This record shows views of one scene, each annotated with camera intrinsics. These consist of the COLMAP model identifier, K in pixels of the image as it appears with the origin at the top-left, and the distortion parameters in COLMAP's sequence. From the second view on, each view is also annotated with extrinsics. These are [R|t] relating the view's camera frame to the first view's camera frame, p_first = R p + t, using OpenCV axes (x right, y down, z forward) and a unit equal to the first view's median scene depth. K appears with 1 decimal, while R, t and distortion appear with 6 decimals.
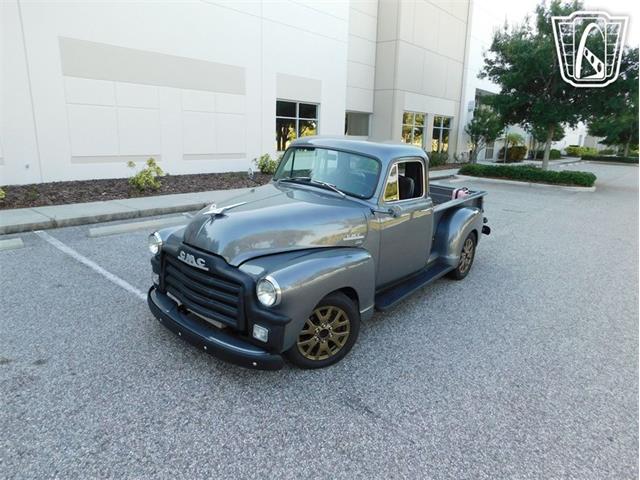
lens RADIAL K [[420.7, 0, 320.4], [0, 420.7, 234.2], [0, 0, 1]] dist [-0.070634, 0.056755]
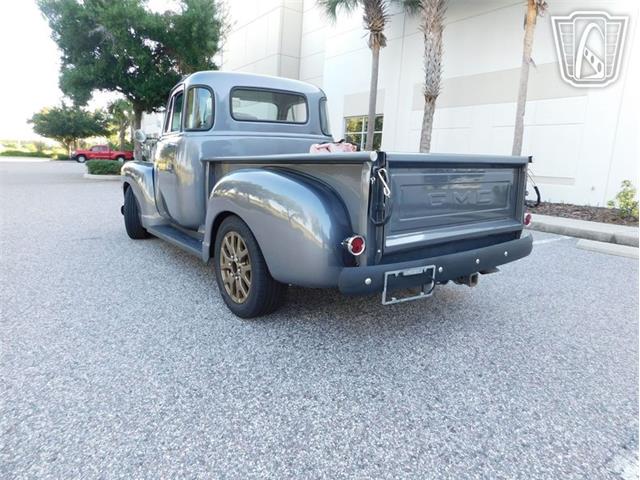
lens RADIAL K [[420.7, 0, 320.4], [0, 420.7, 234.2], [0, 0, 1]] dist [-0.070634, 0.056755]
pose [[-0.246792, 0.112118, -0.962561, 0.904200], [-0.288096, 0.939886, 0.183342, -0.116223], [0.925254, 0.322558, -0.199655, 1.351269]]
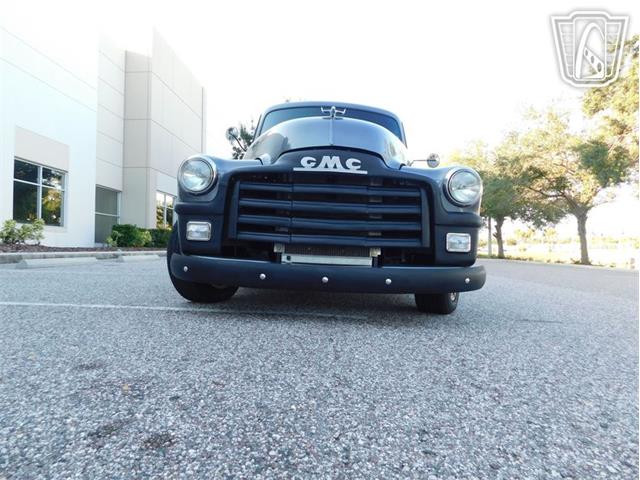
lens RADIAL K [[420.7, 0, 320.4], [0, 420.7, 234.2], [0, 0, 1]] dist [-0.070634, 0.056755]
pose [[0.775258, -0.007518, 0.631600, -0.503355], [0.164551, 0.967806, -0.190458, 0.198856], [-0.609835, 0.251584, 0.751536, 0.348705]]
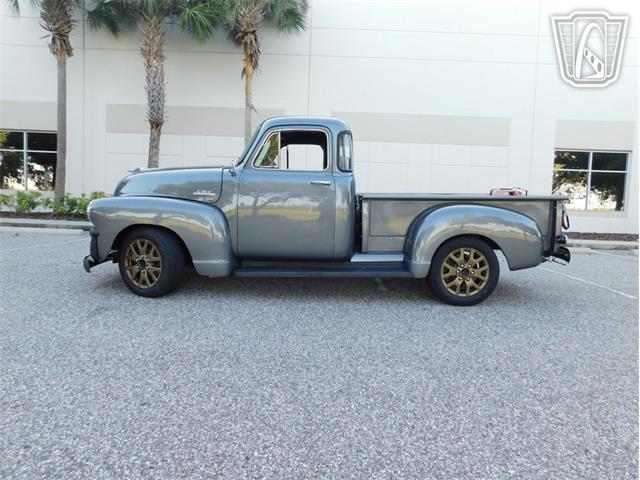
lens RADIAL K [[429.9, 0, 320.4], [0, 429.9, 234.1], [0, 0, 1]] dist [-0.056679, 0.059851]
pose [[0.654595, 0.038105, -0.755019, 0.839422], [-0.188444, 0.975427, -0.114151, 0.135387], [0.732116, 0.217002, 0.645691, 0.392286]]
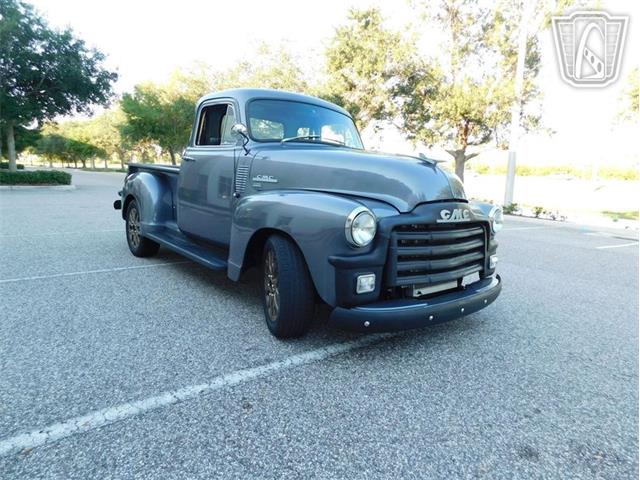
lens RADIAL K [[420.7, 0, 320.4], [0, 420.7, 234.2], [0, 0, 1]] dist [-0.070634, 0.056755]
pose [[0.188217, -0.184614, 0.964620, -0.776877], [0.208729, 0.967255, 0.144391, -0.052923], [-0.959691, 0.174168, 0.220589, 0.720509]]
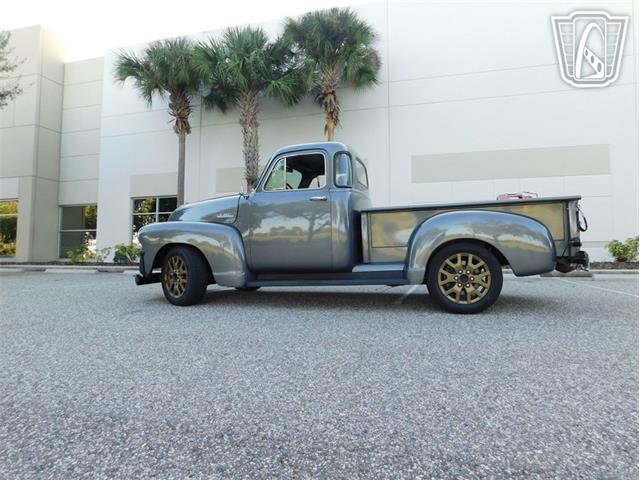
lens RADIAL K [[420.7, 0, 320.4], [0, 420.7, 234.2], [0, 0, 1]] dist [-0.070634, 0.056755]
pose [[0.418781, -0.088712, -0.903744, 1.005792], [-0.196972, 0.962648, -0.185768, 0.179295], [0.886467, 0.255809, 0.385665, 0.583408]]
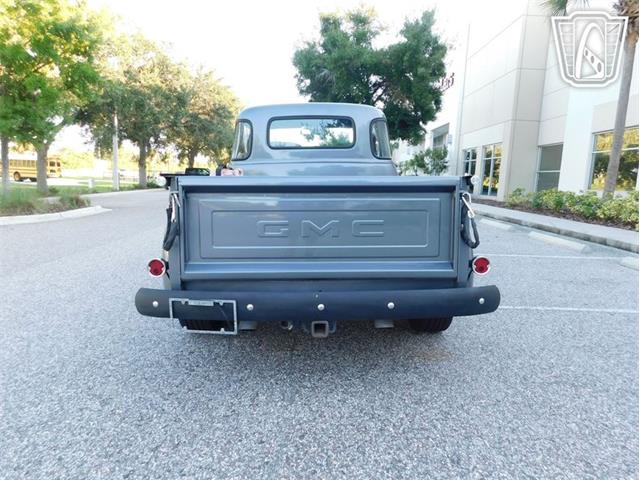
lens RADIAL K [[429.9, 0, 320.4], [0, 429.9, 234.1], [0, 0, 1]] dist [-0.056679, 0.059851]
pose [[-0.756294, 0.020496, -0.653911, 0.664589], [-0.216853, 0.935152, 0.280117, -0.224153], [0.617248, 0.353653, -0.702805, 1.684100]]
